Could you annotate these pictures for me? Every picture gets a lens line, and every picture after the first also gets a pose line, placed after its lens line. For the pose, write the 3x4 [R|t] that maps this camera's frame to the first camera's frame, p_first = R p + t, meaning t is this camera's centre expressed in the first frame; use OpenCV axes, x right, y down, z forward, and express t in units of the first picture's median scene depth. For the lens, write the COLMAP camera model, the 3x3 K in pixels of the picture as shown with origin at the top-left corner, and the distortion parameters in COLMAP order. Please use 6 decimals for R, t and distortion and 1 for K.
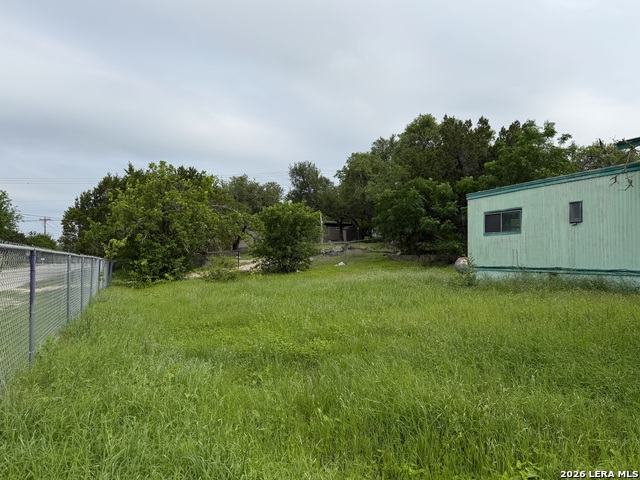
lens RADIAL K [[490.3, 0, 319.4], [0, 490.3, 242.2], [0, 0, 1]] dist [0.147313, -0.261009]
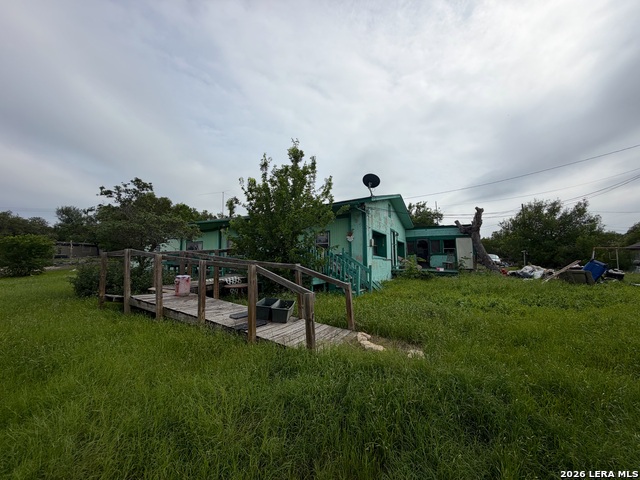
lens RADIAL K [[256.1, 0, 317.5], [0, 256.1, 228.7], [0, 0, 1]] dist [-0.000223, -0.000179]
pose [[0.771375, 0.072661, 0.632220, 0.177654], [-0.005606, 0.994198, -0.107423, -0.015210], [-0.636357, 0.079319, 0.767306, -0.382246]]
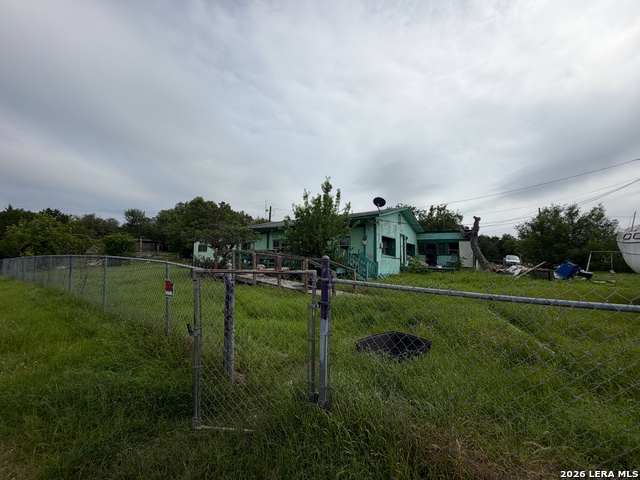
lens RADIAL K [[253.1, 0, 317.8], [0, 253.1, 239.9], [0, 0, 1]] dist [0.000313, -0.000353]
pose [[0.832188, 0.048806, 0.552342, 0.061852], [-0.022929, 0.998296, -0.053665, -0.017264], [-0.554020, 0.031995, 0.831888, -0.536189]]
